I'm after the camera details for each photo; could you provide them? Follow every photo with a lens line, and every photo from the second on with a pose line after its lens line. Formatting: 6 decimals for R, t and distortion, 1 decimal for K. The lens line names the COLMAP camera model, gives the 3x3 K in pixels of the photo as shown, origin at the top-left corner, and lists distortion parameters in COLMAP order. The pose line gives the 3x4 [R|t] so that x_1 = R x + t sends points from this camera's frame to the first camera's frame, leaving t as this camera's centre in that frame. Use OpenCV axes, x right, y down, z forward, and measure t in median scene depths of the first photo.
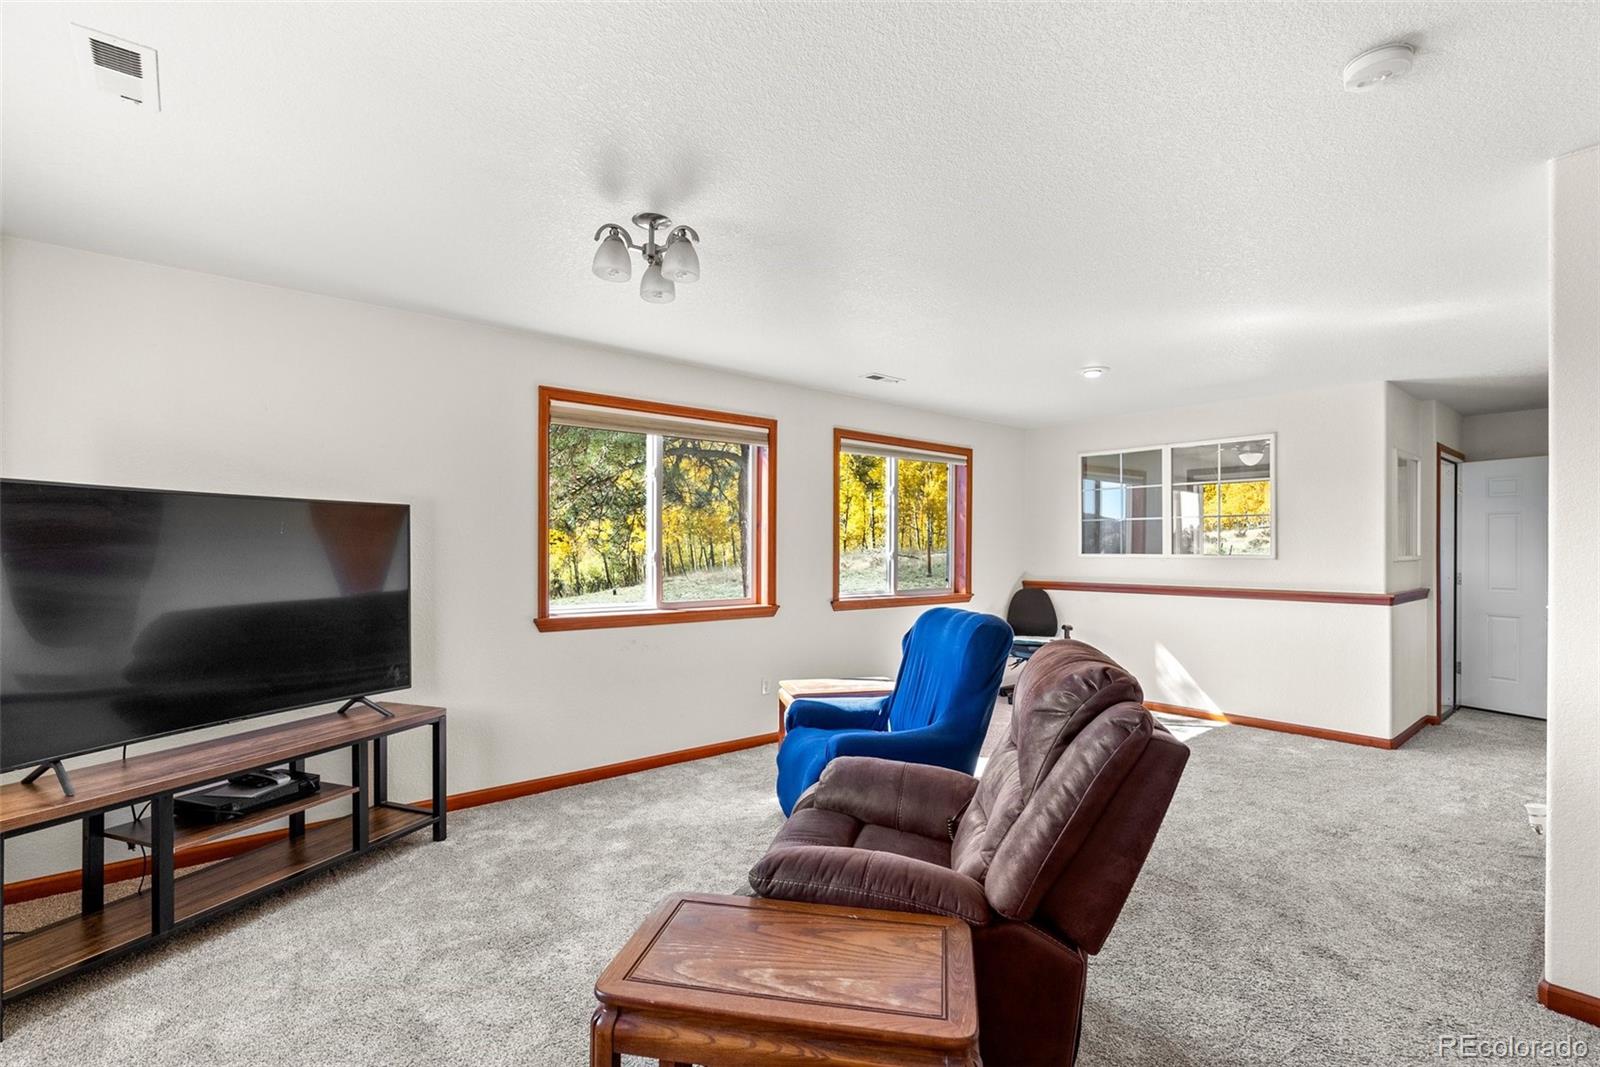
lens RADIAL K [[736.1, 0, 812.9], [0, 736.1, 537.3], [0, 0, 1]] dist [-0.010122, 0.006410]
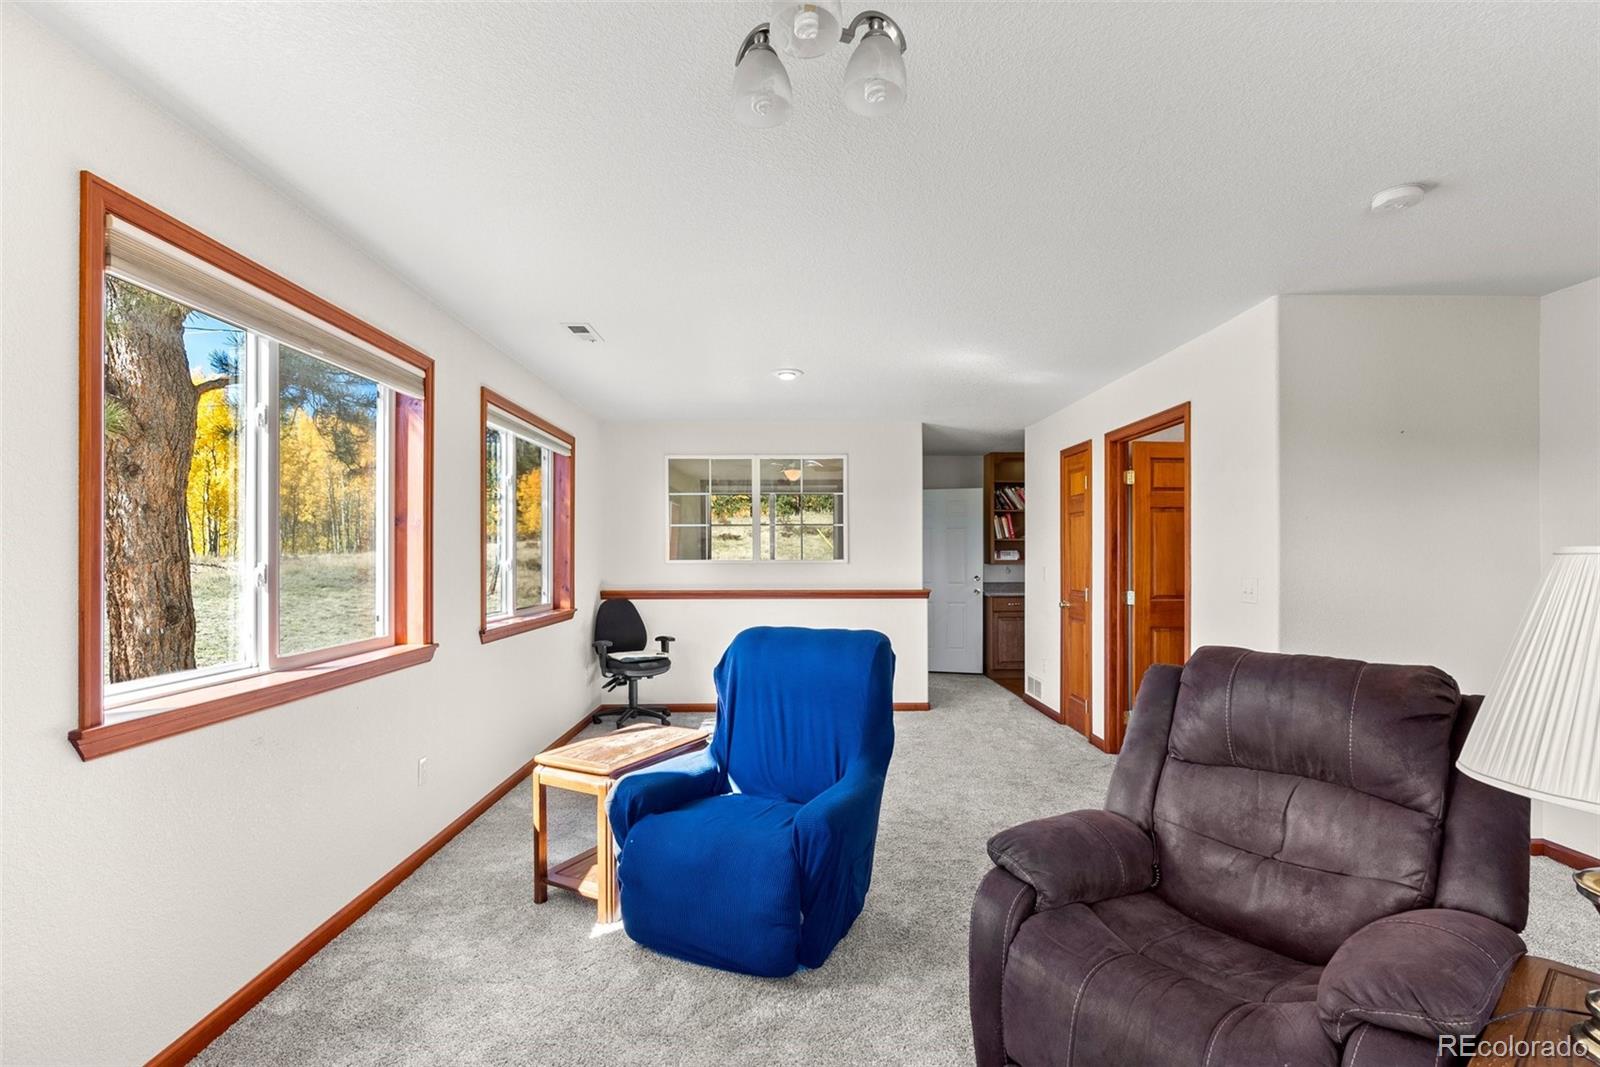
lens RADIAL K [[736.1, 0, 803.5], [0, 736.1, 544.4], [0, 0, 1]] dist [-0.010122, 0.006410]
pose [[0.653473, 0.007052, 0.756917, -0.323412], [-0.009401, 0.999955, -0.001200, 0.001990], [-0.756891, -0.006332, 0.653510, 0.319977]]
